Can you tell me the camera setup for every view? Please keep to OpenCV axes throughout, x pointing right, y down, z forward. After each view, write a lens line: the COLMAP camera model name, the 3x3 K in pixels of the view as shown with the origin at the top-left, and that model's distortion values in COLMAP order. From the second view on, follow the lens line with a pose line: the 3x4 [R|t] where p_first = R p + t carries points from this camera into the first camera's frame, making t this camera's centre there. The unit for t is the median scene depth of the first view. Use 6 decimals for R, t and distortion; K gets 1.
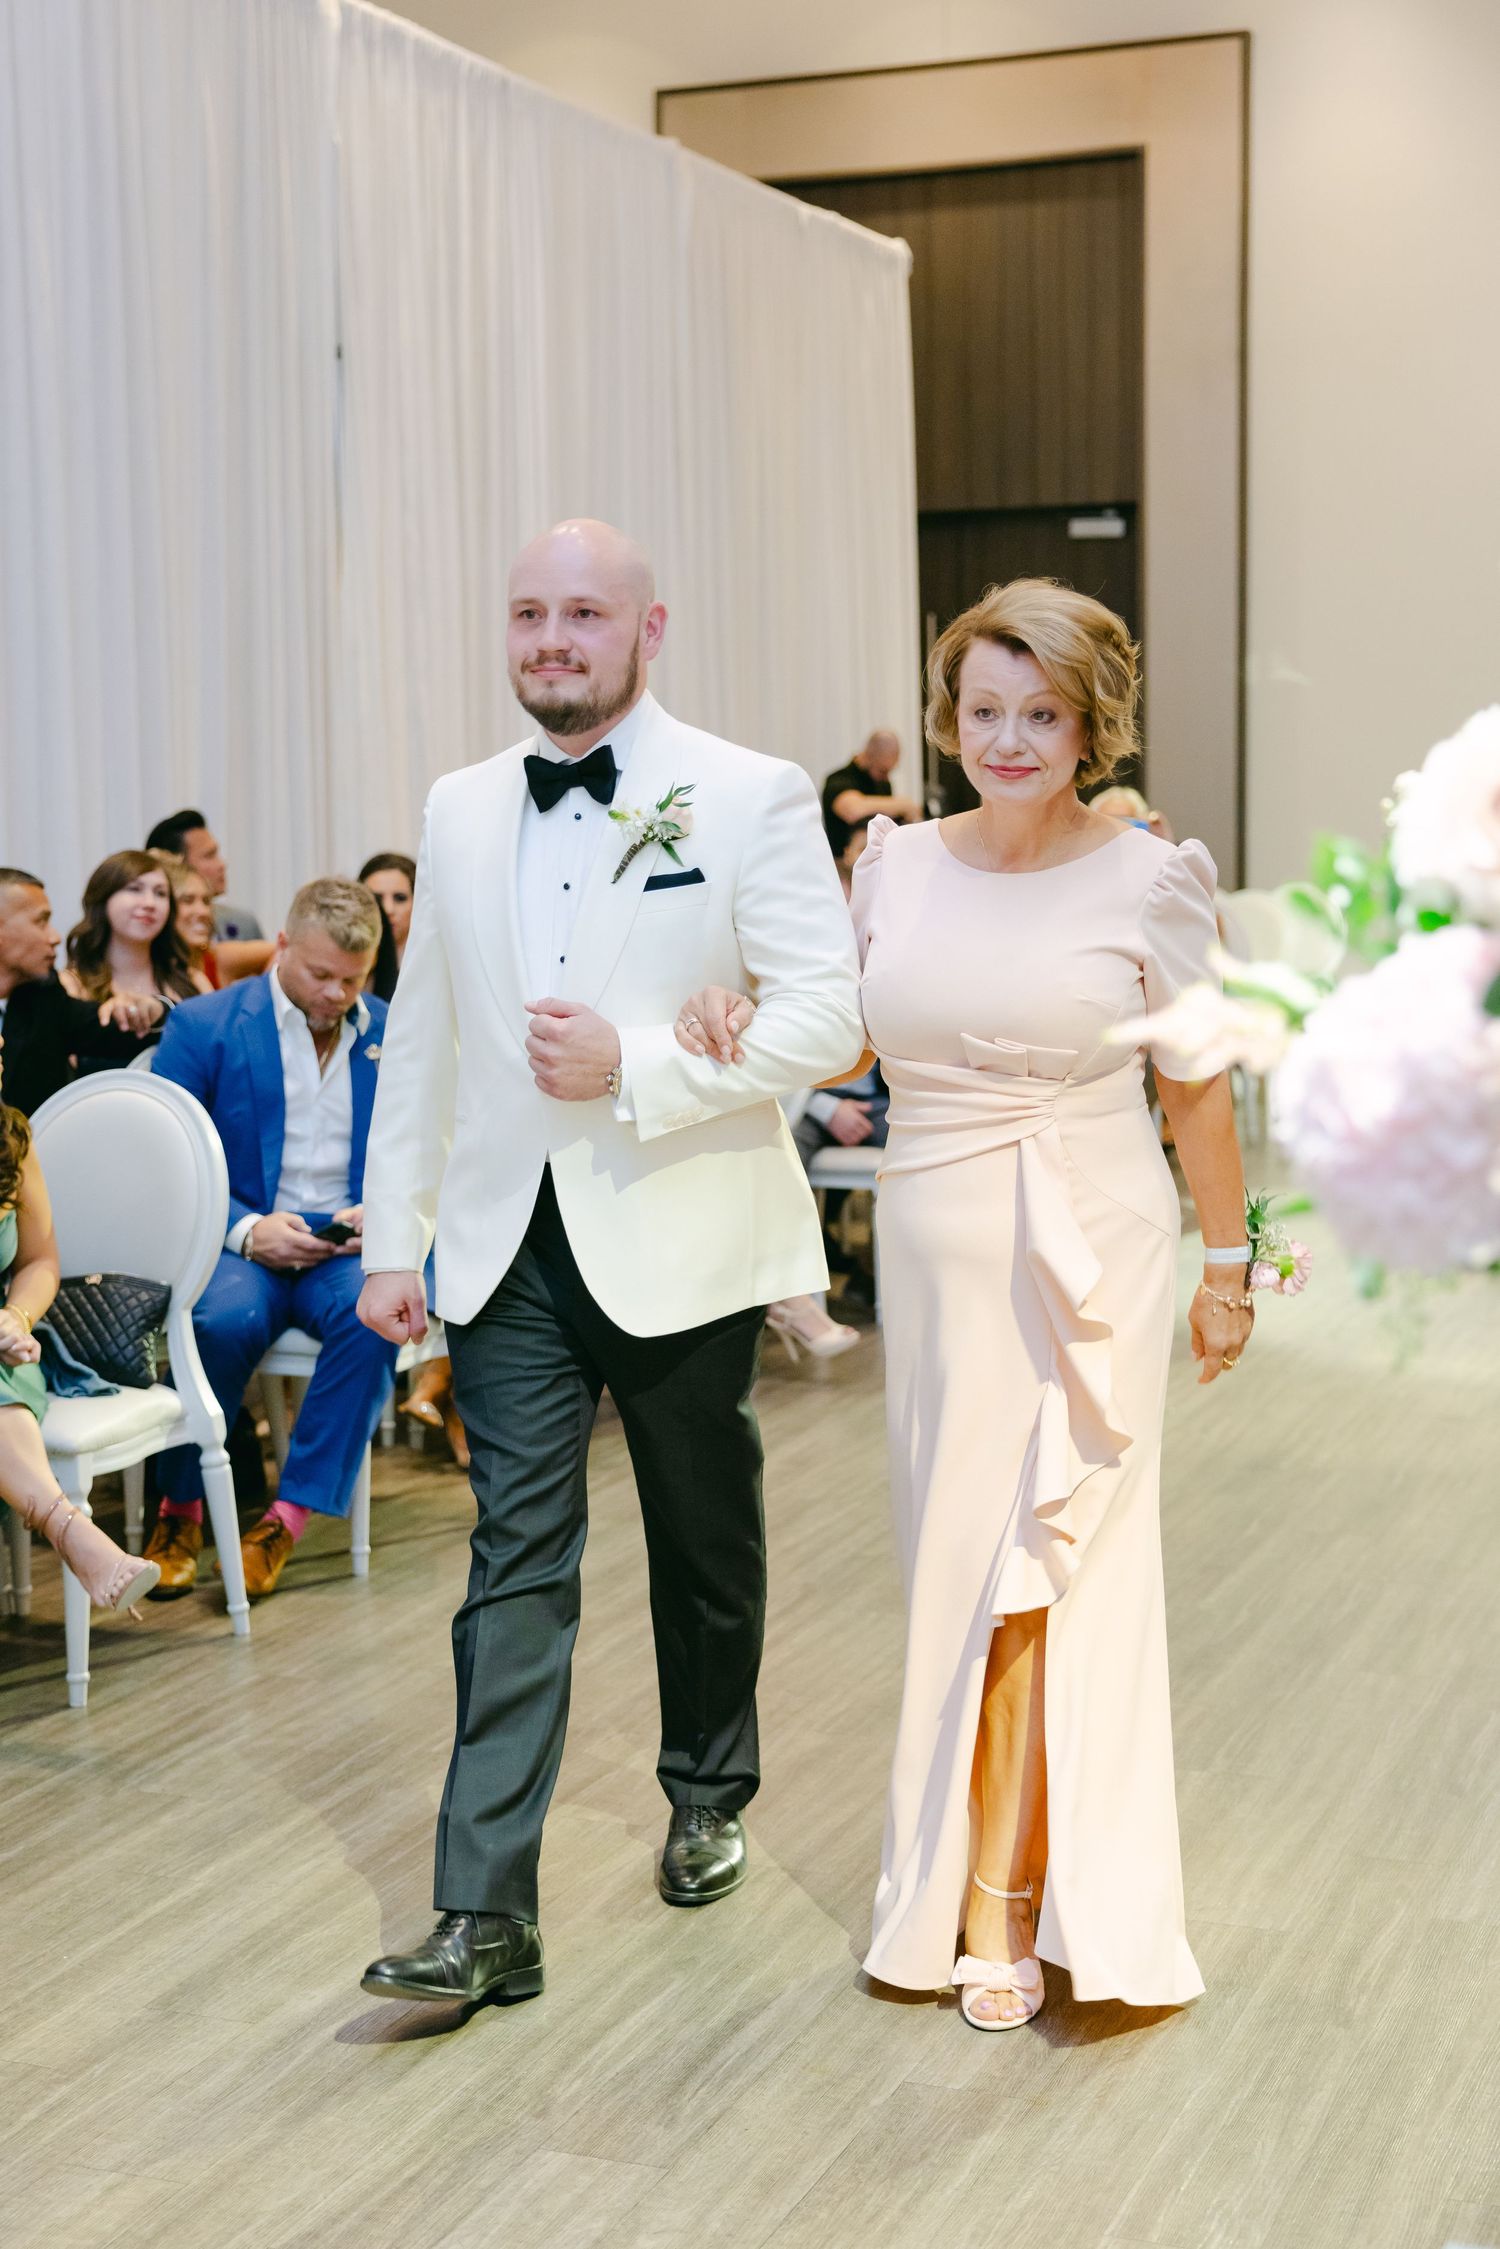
lens RADIAL K [[3148.8, 0, 789.1], [0, 3148.8, 1124.5], [0, 0, 1]] dist [0.021565, 0.068027]
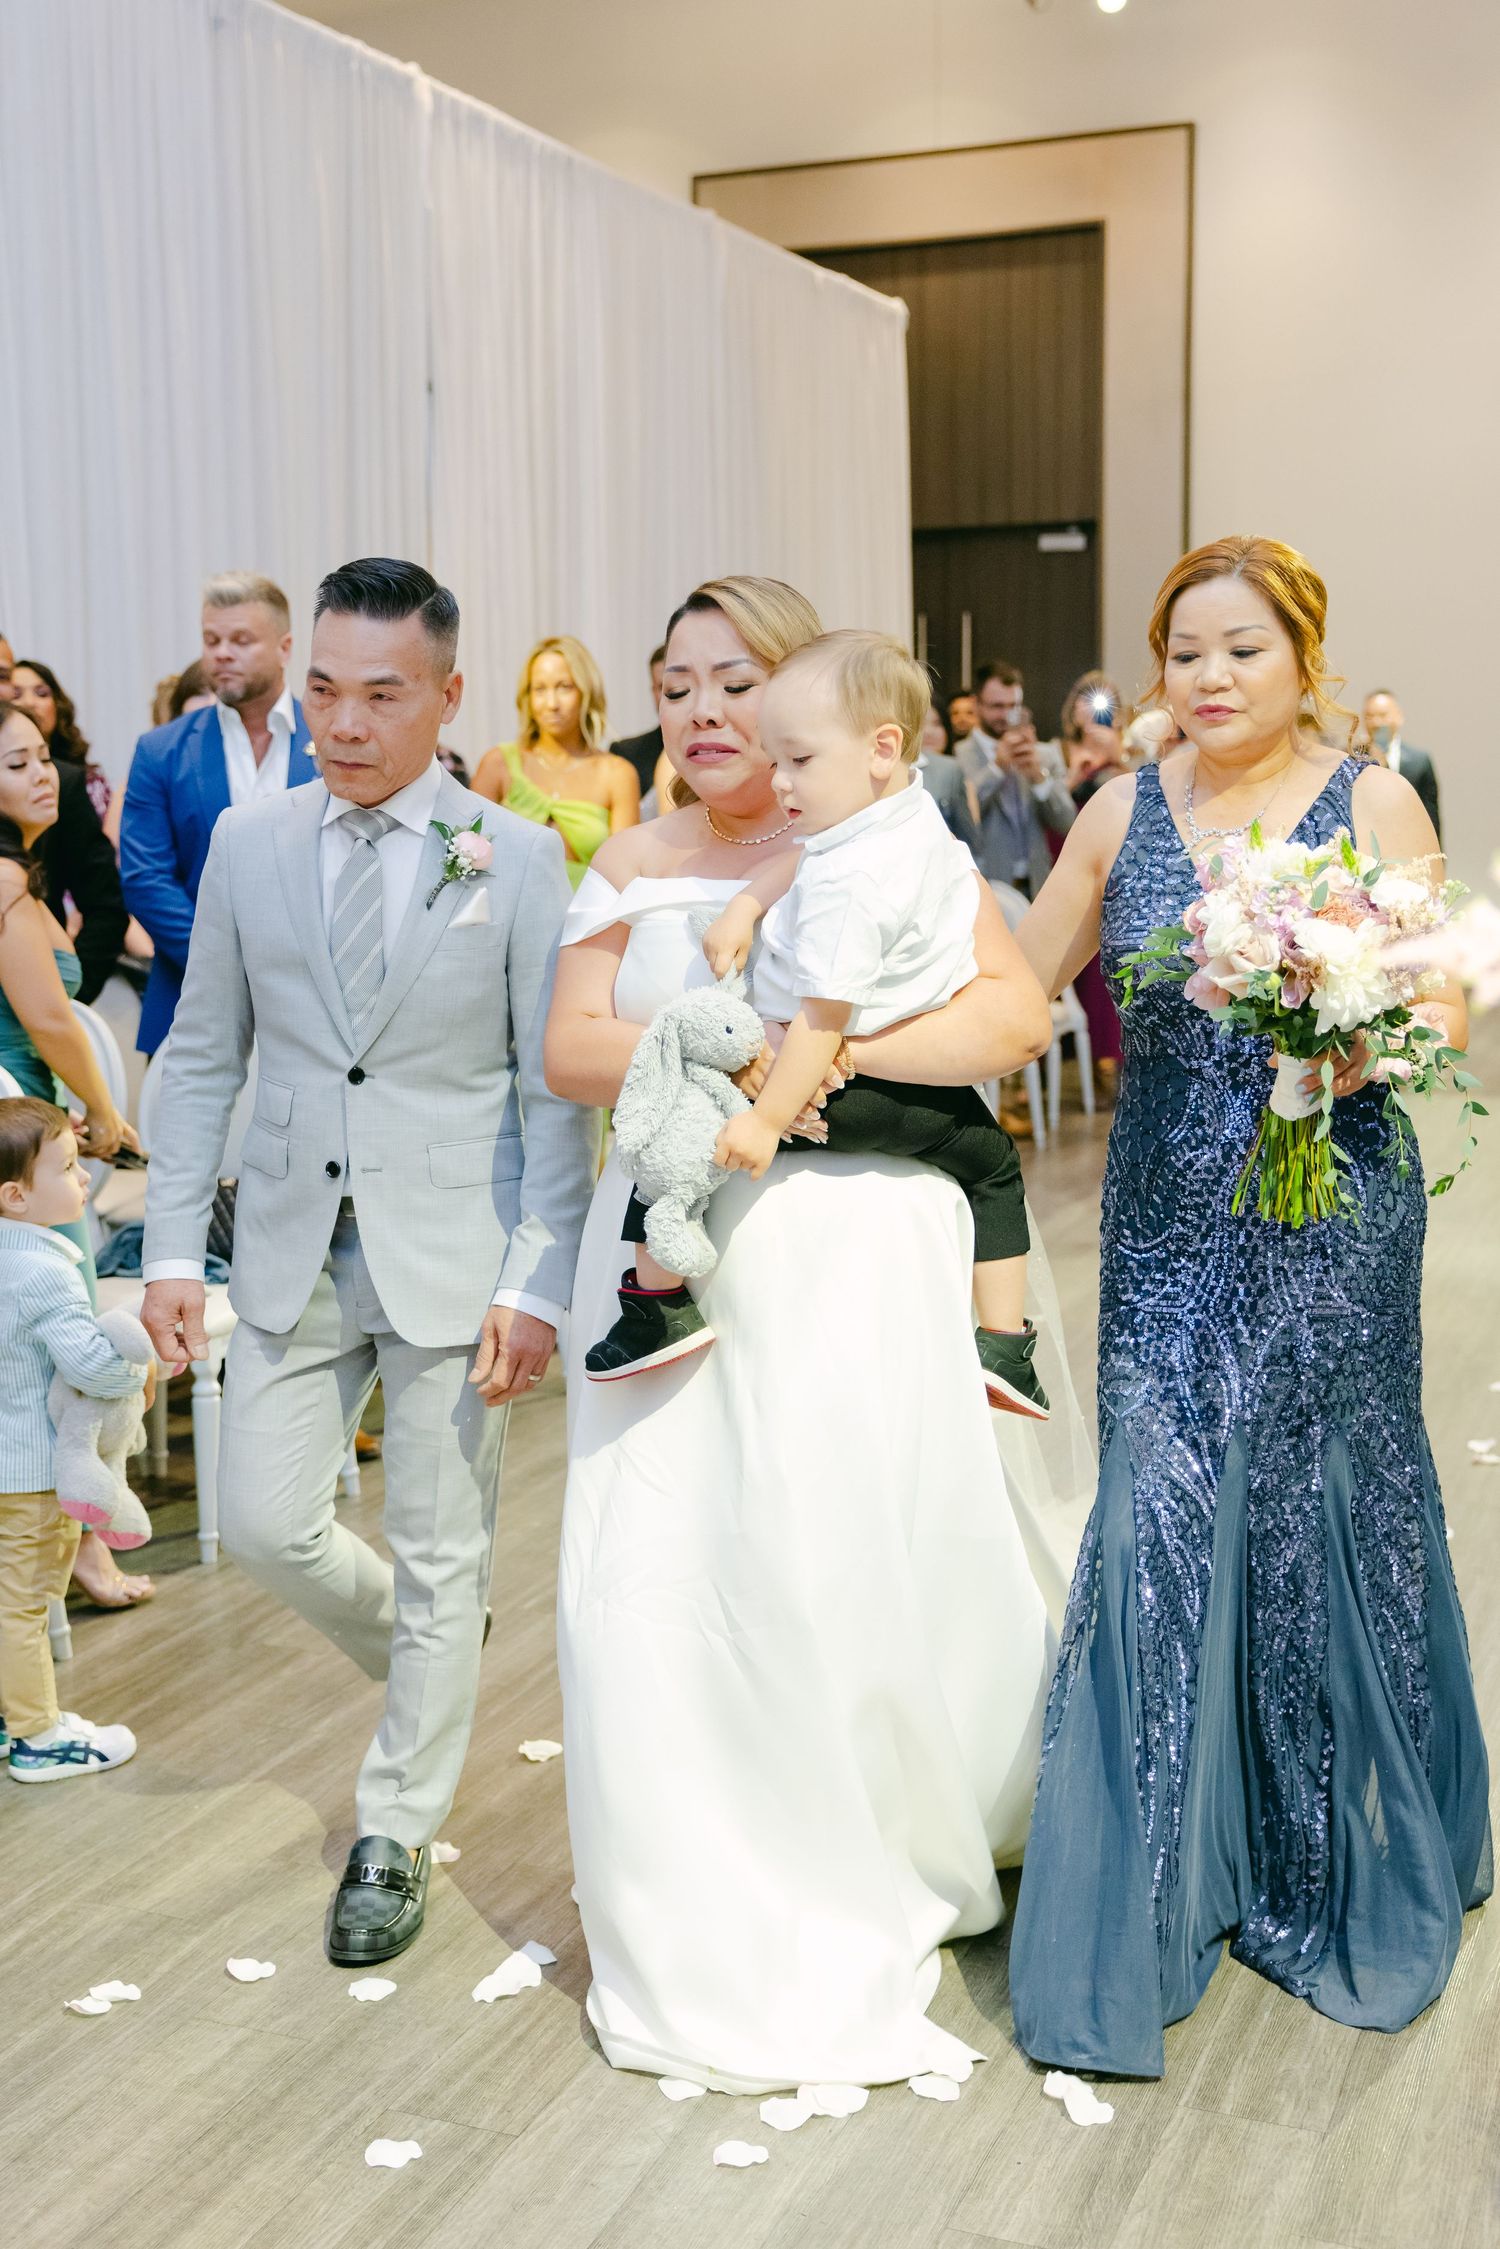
lens RADIAL K [[2444.5, 0, 743.6], [0, 2444.5, 1070.2], [0, 0, 1]] dist [0.005010, 0.020853]
pose [[0.999969, 0.002847, -0.007352, -0.029995], [-0.002748, 0.999905, 0.013527, -0.003318], [0.007390, -0.013507, 0.999881, 0.138496]]
